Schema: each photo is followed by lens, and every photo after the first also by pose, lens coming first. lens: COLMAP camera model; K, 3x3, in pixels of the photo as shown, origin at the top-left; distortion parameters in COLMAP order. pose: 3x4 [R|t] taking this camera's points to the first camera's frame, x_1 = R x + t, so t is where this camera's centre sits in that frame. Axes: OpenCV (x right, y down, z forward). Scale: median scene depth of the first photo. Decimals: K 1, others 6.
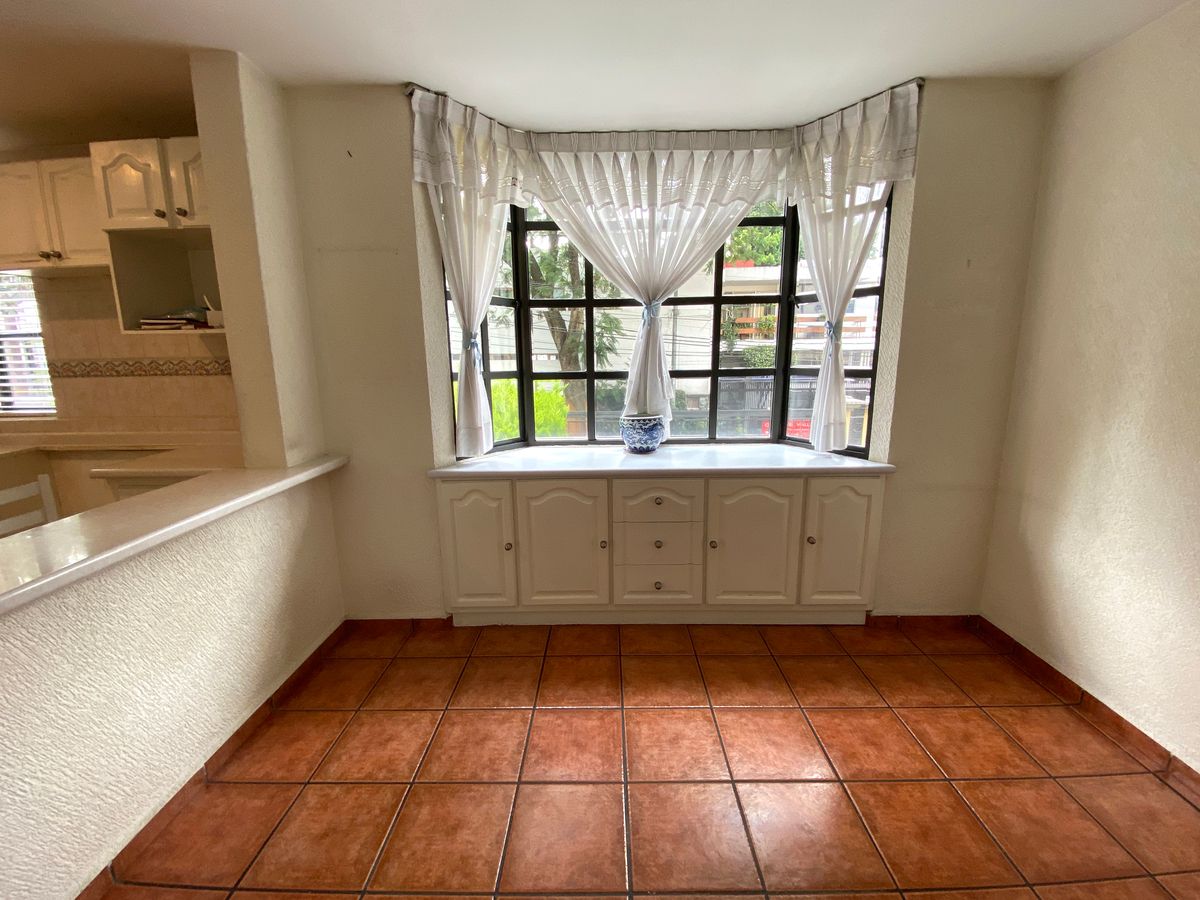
lens RADIAL K [[514.5, 0, 601.6], [0, 514.5, 450.4], [0, 0, 1]] dist [0.020199, -0.002536]
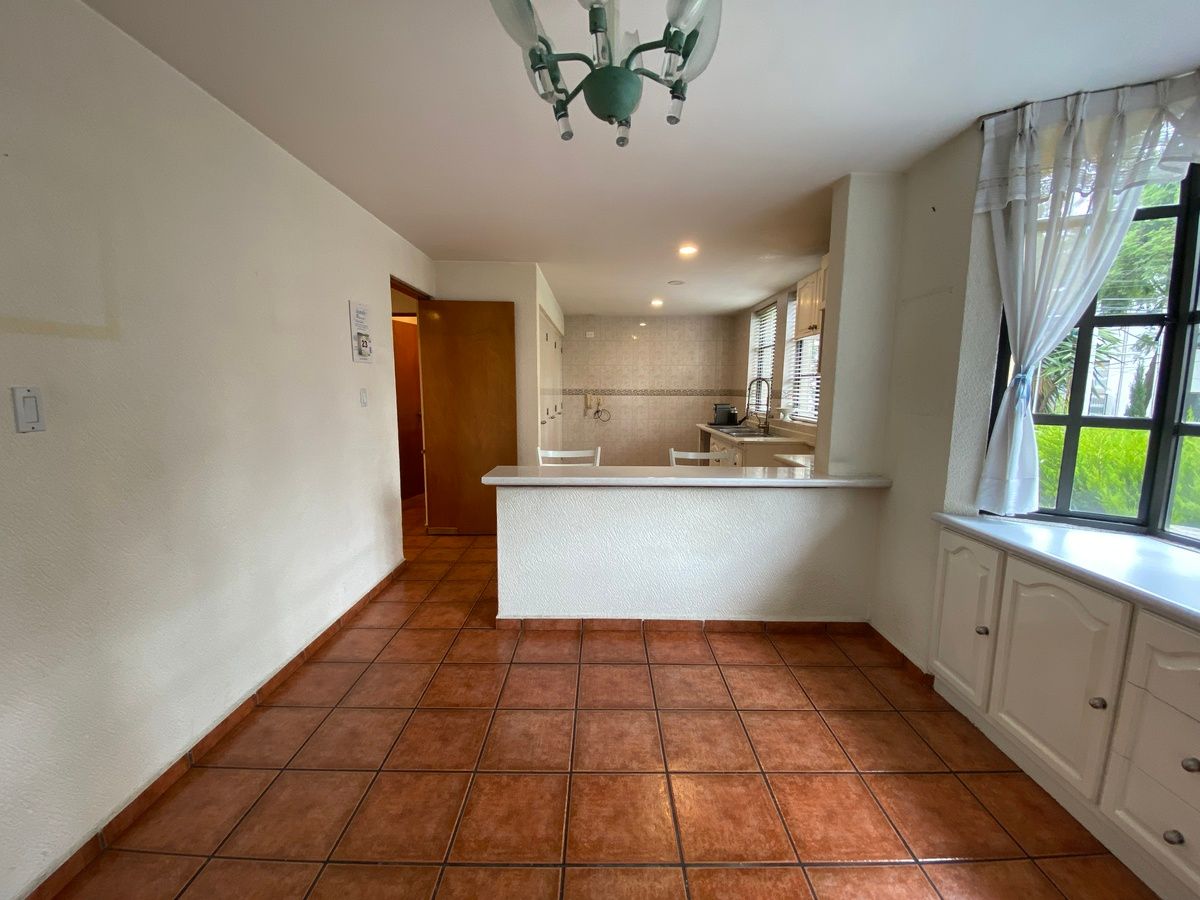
lens RADIAL K [[514.5, 0, 603.9], [0, 514.5, 447.9], [0, 0, 1]] dist [0.020199, -0.002536]
pose [[0.029255, 0.148803, -0.988434, 0.638508], [-0.202943, 0.969146, 0.139893, -0.094763], [0.978754, 0.196503, 0.058551, 0.354977]]
